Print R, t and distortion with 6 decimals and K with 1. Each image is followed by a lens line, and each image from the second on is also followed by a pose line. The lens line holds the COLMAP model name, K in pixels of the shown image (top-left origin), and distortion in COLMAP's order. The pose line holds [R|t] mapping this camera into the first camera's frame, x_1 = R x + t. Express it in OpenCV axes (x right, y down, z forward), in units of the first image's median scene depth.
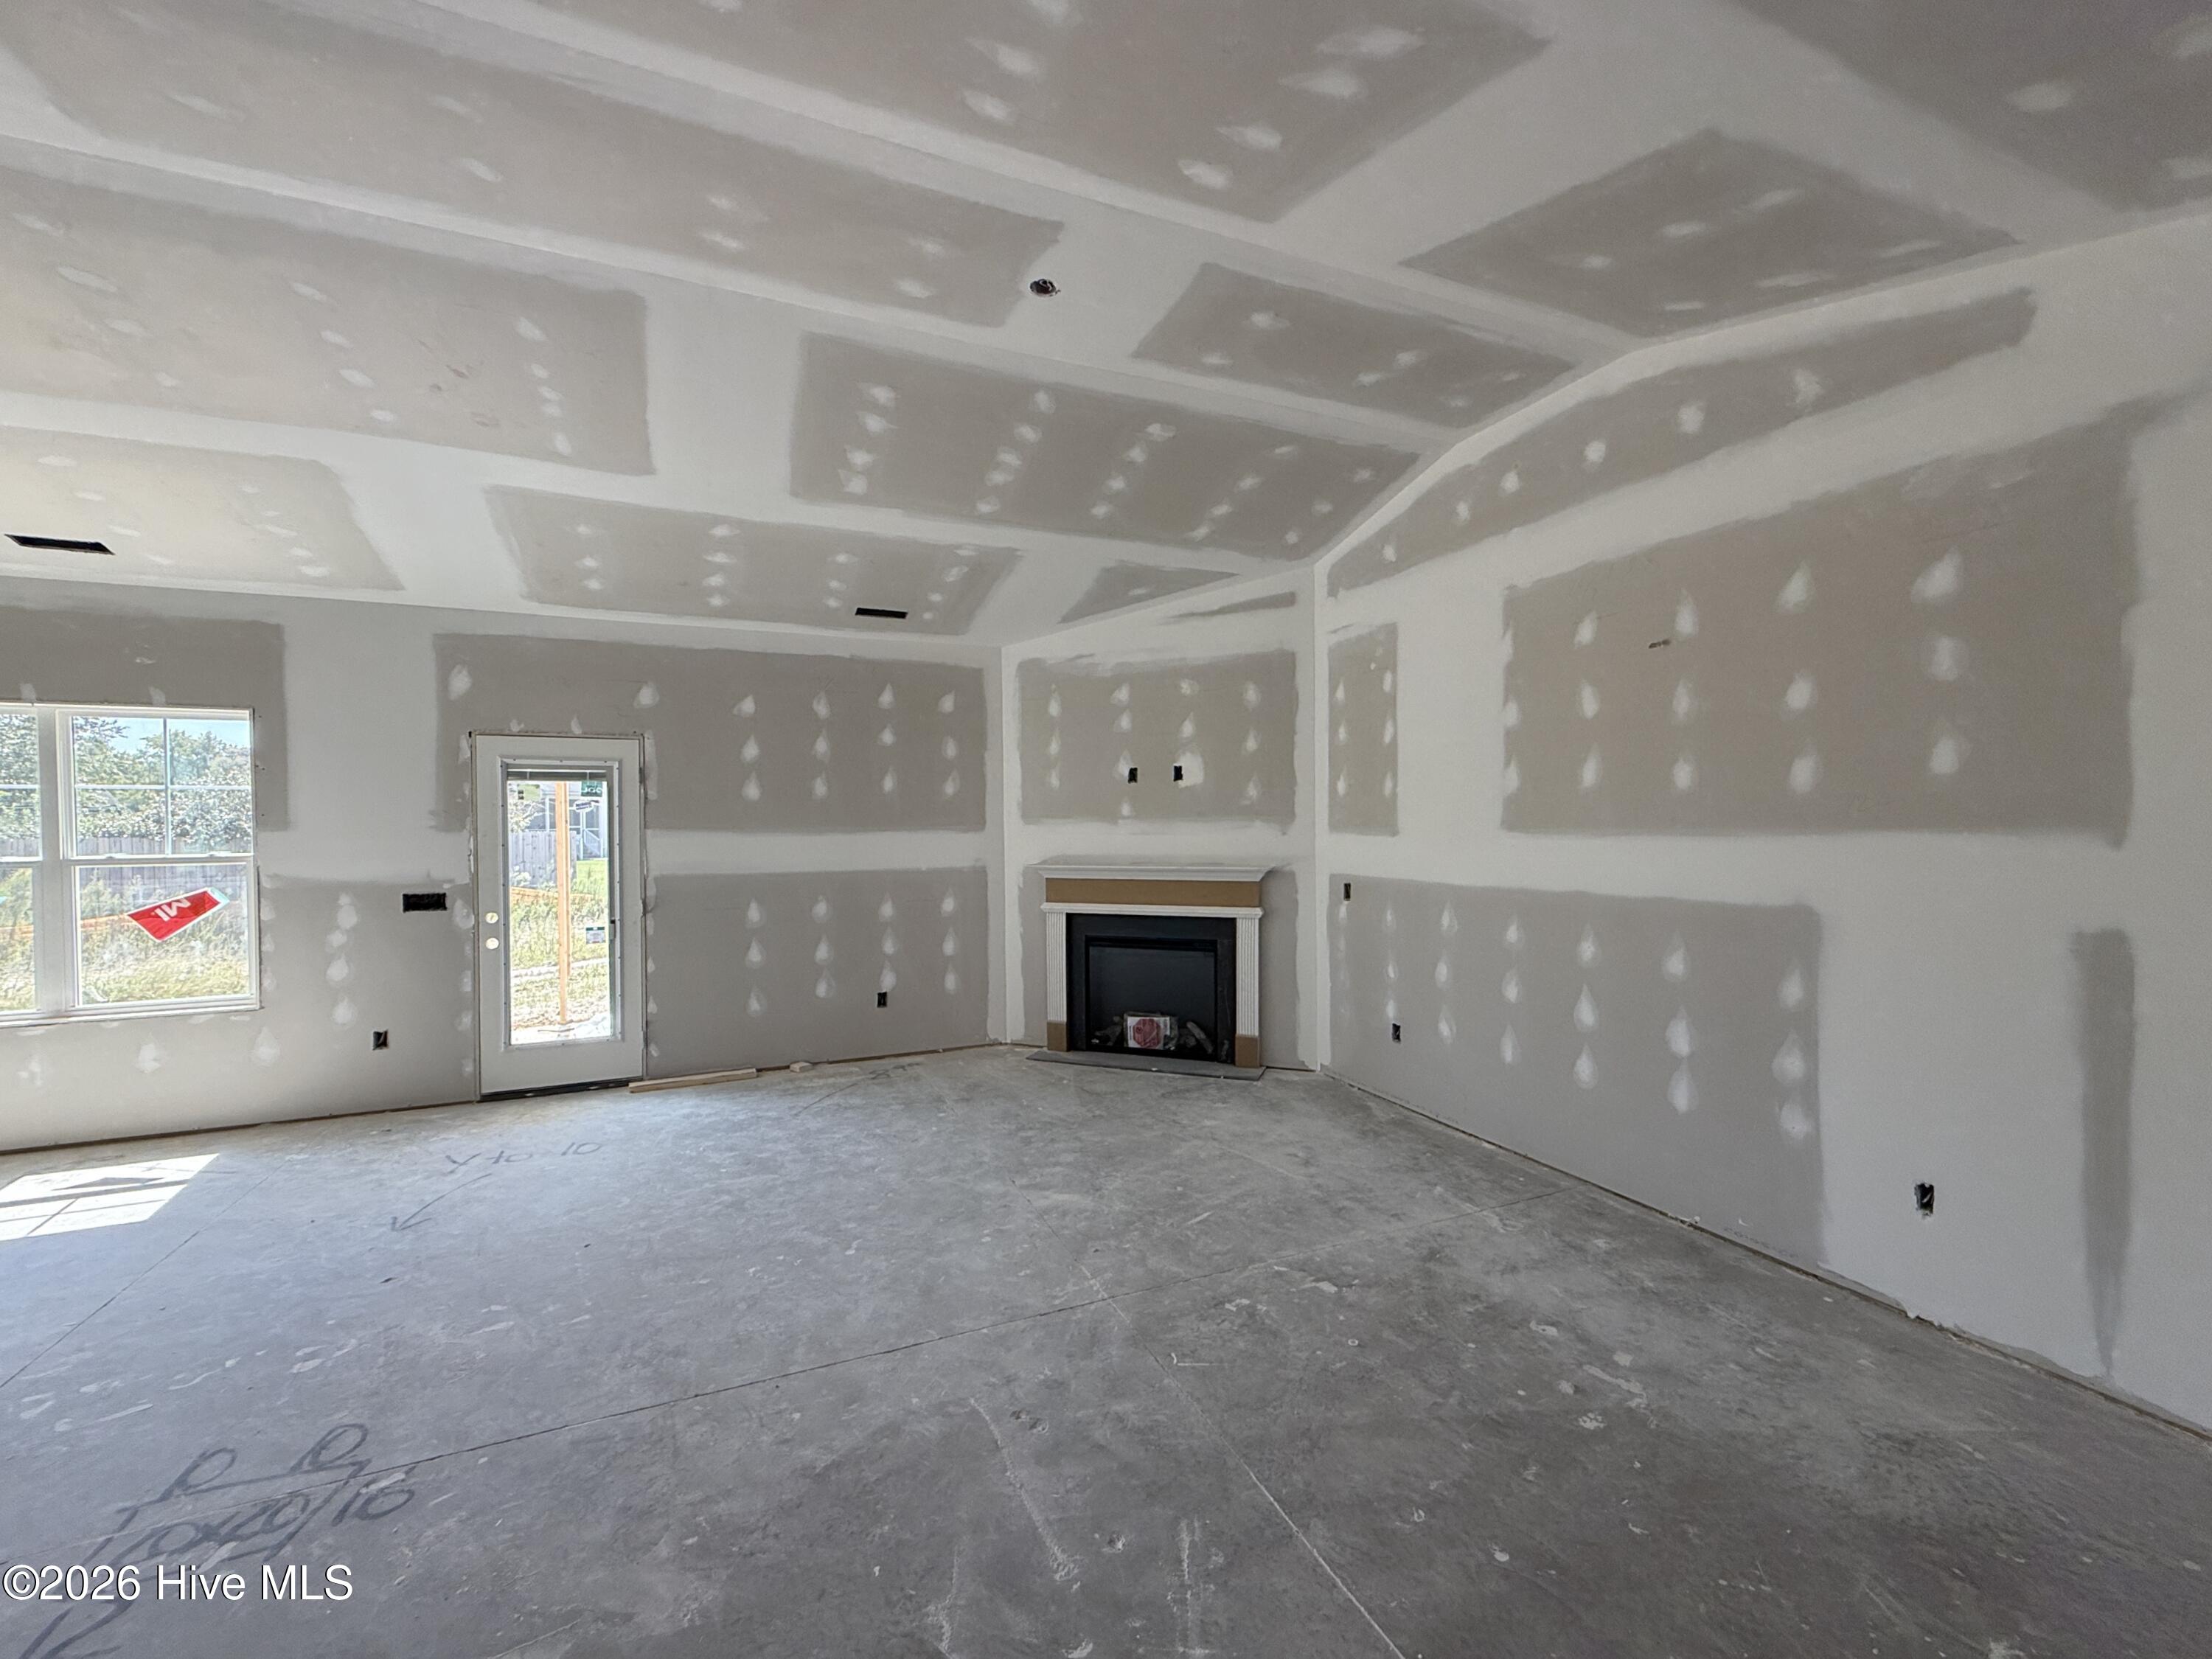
lens RADIAL K [[895.4, 0, 1108.9], [0, 895.4, 841.4], [0, 0, 1]] dist [0.000895, 0.000140]
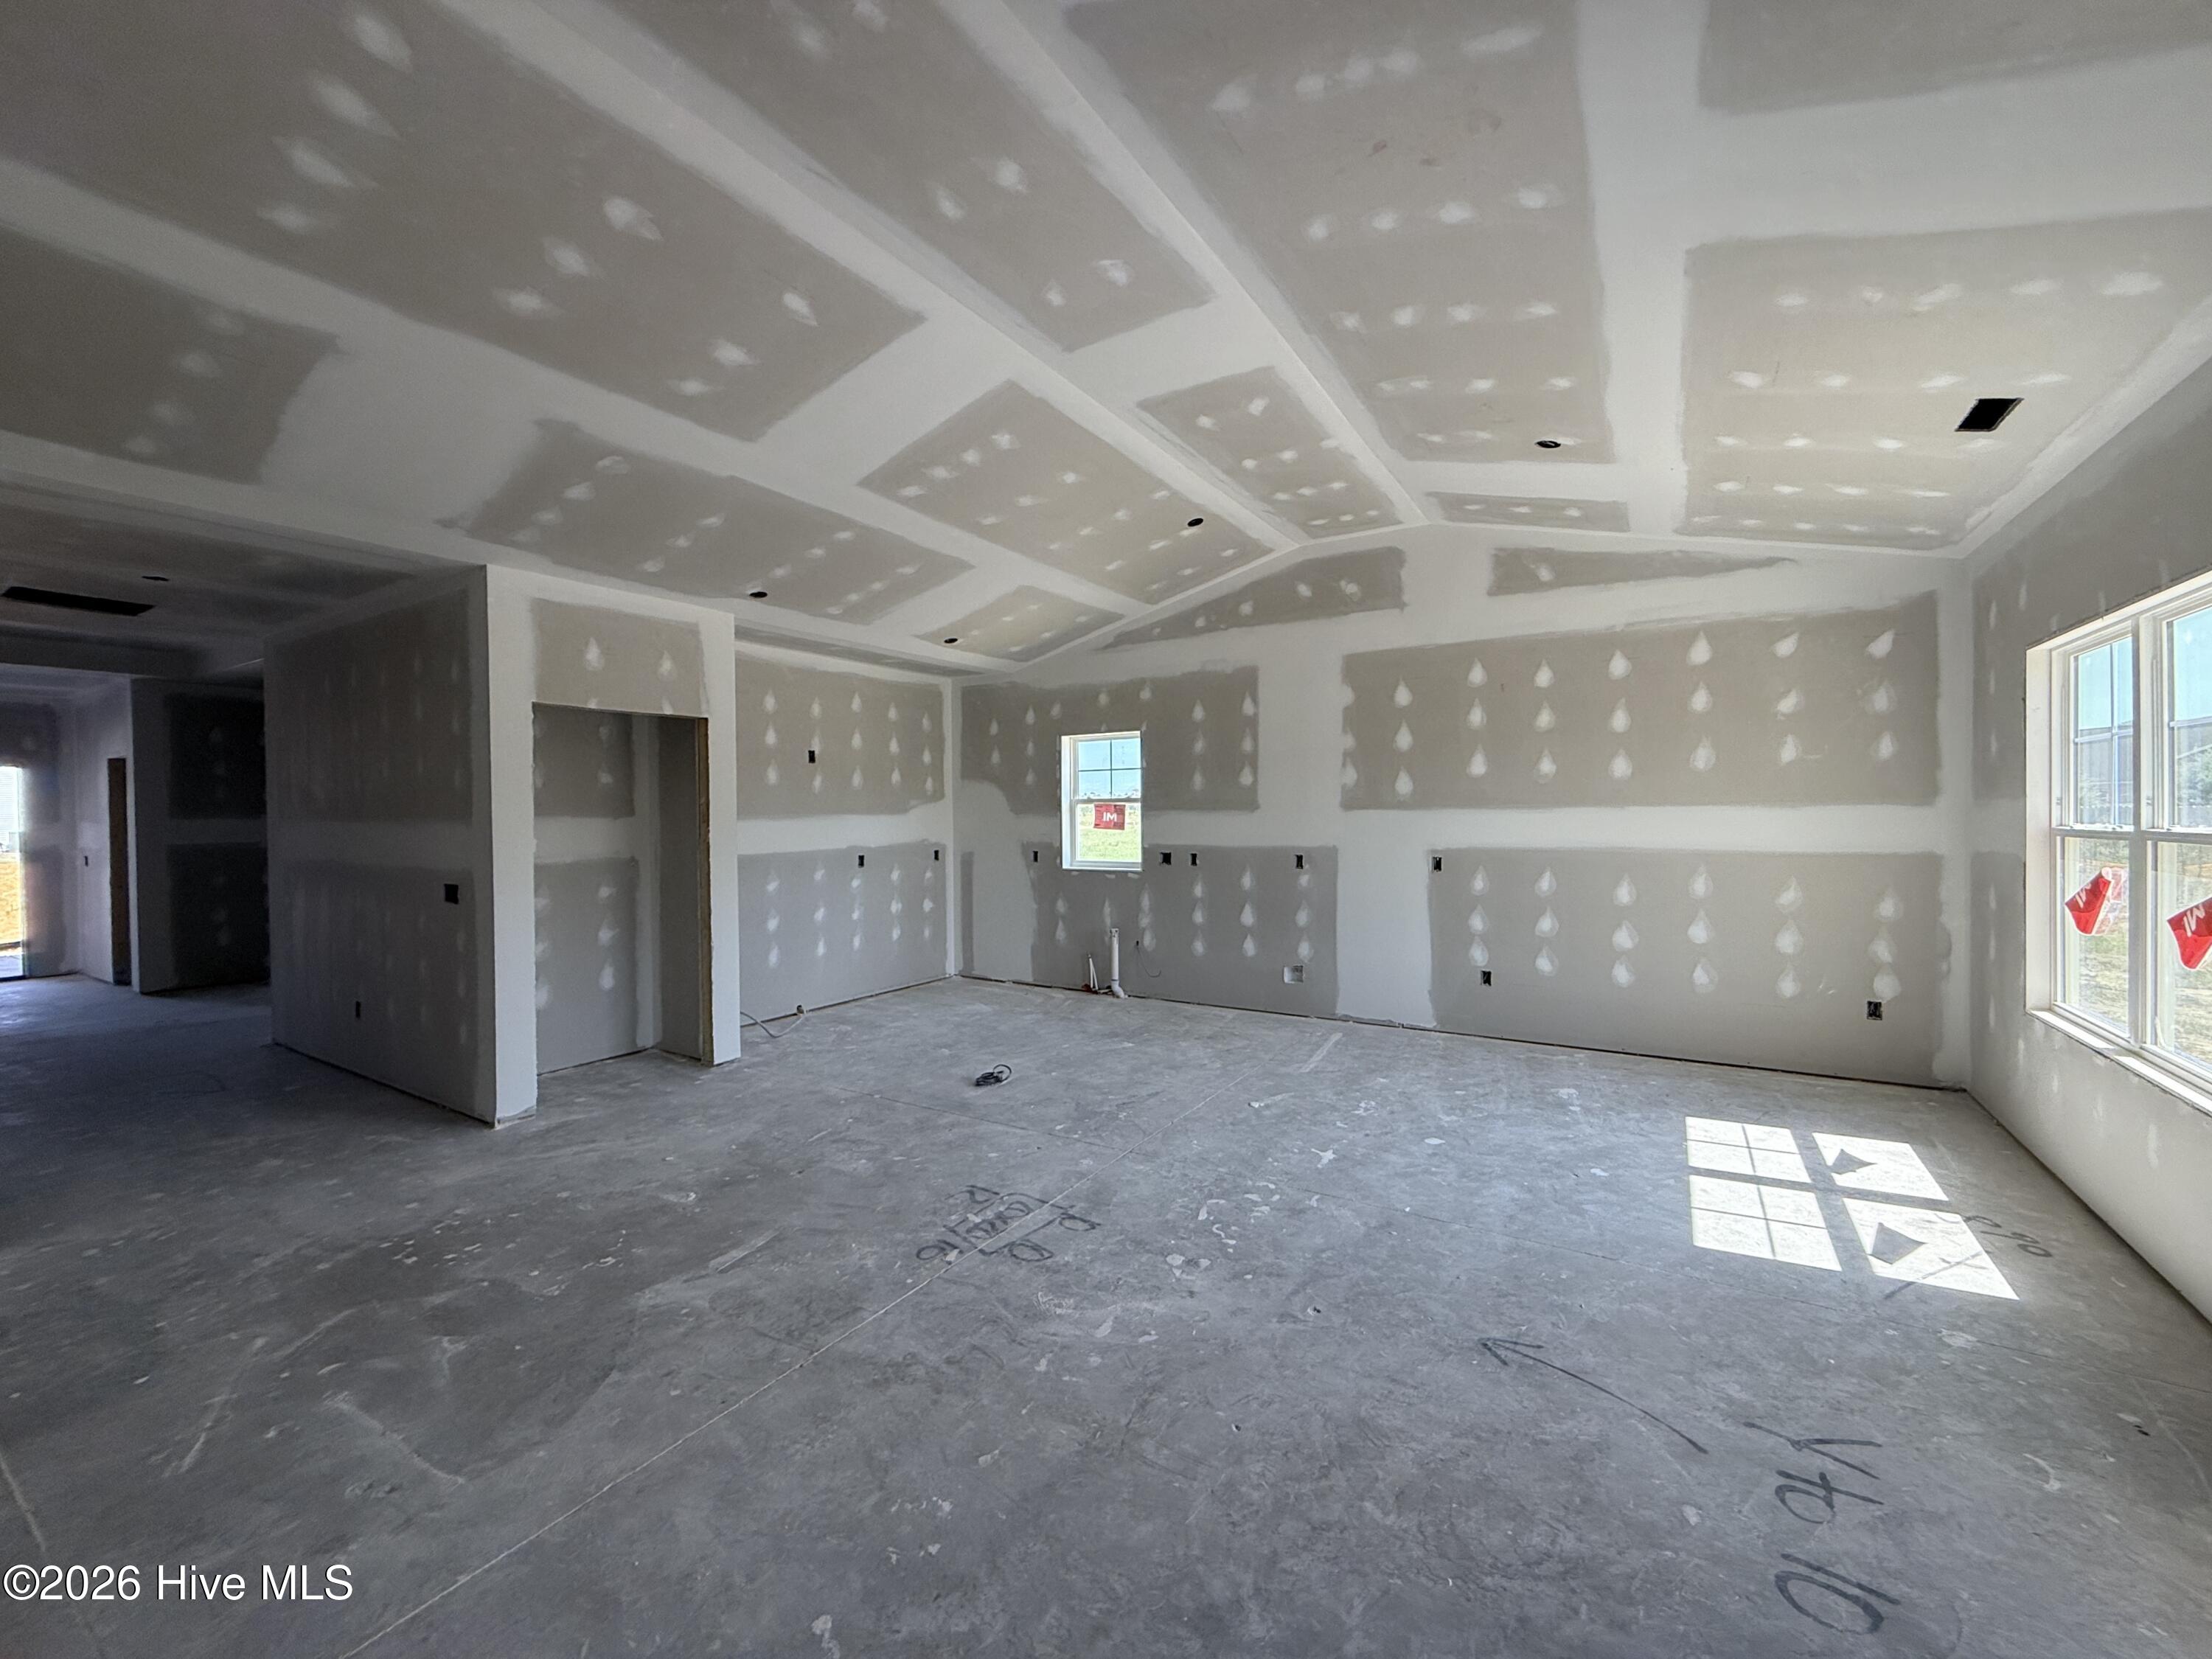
lens RADIAL K [[895.4, 0, 1104.9], [0, 895.4, 813.3], [0, 0, 1]] dist [0.000895, 0.000140]
pose [[-0.828315, 0.016601, -0.560016, -0.184231], [0.004066, 0.999713, 0.023621, -0.020564], [0.560248, 0.017289, -0.828145, 1.935894]]
